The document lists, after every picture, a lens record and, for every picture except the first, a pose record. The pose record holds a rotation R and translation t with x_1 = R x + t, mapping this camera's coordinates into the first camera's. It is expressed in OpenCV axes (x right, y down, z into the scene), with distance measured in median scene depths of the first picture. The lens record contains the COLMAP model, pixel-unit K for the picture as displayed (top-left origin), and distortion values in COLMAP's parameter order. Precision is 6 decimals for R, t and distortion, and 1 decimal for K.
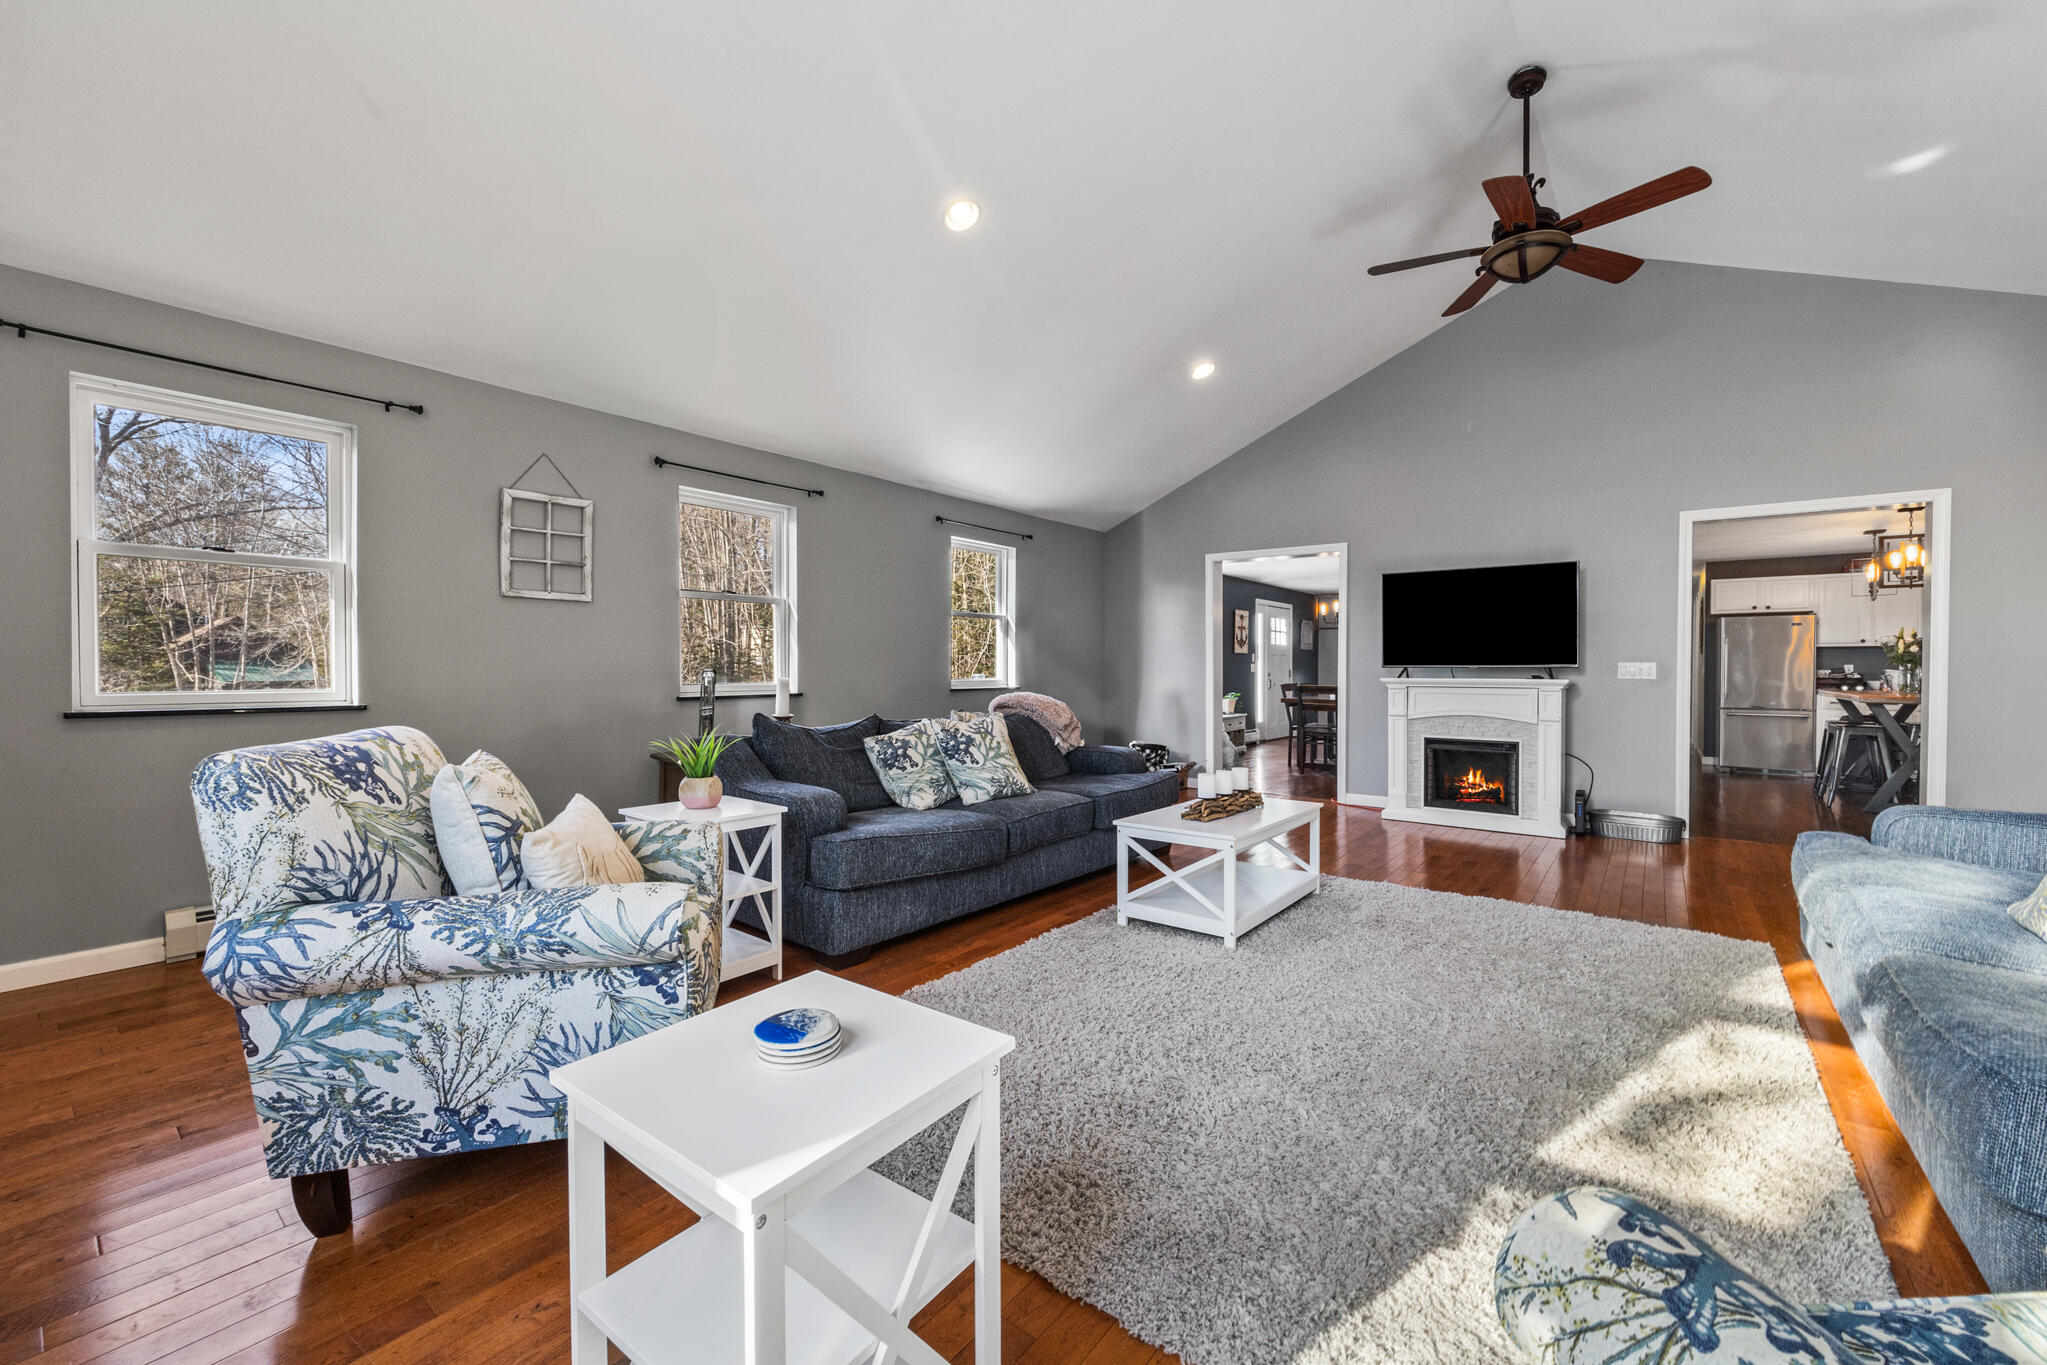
lens RADIAL K [[791.0, 0, 1037.8], [0, 791.0, 668.5], [0, 0, 1]] dist [-0.002436, -0.000143]
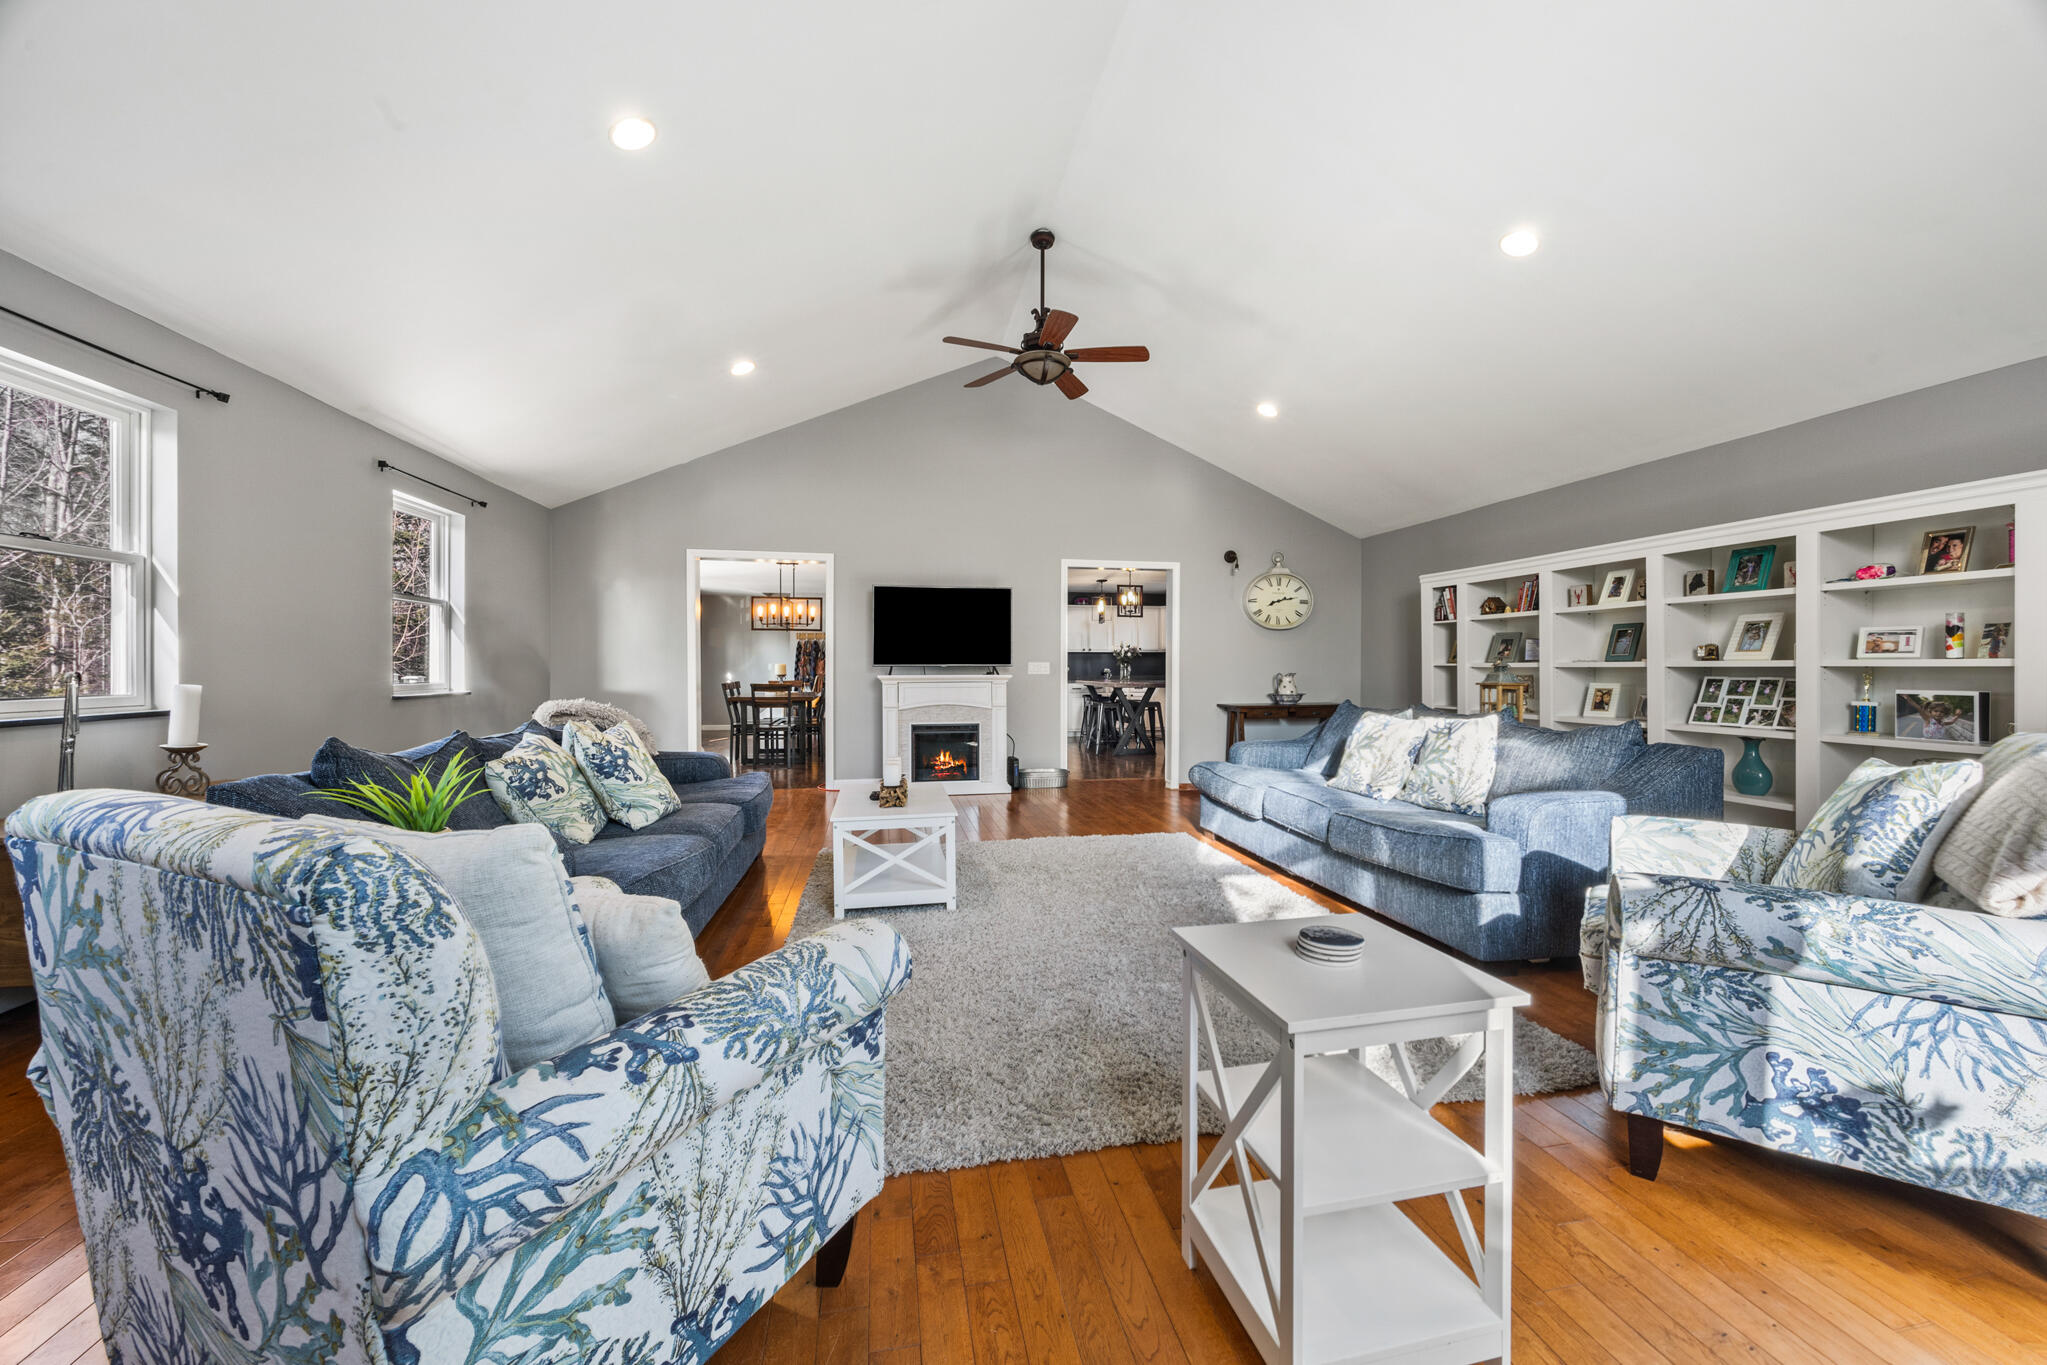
lens RADIAL K [[773.5, 0, 1021.1], [0, 773.5, 665.1], [0, 0, 1]] dist [0.000254, 0.000040]
pose [[0.670864, -0.001063, 0.741580, -0.422381], [0.003603, 0.999992, -0.001826, -0.000655], [-0.741572, 0.003897, 0.670862, 0.135092]]
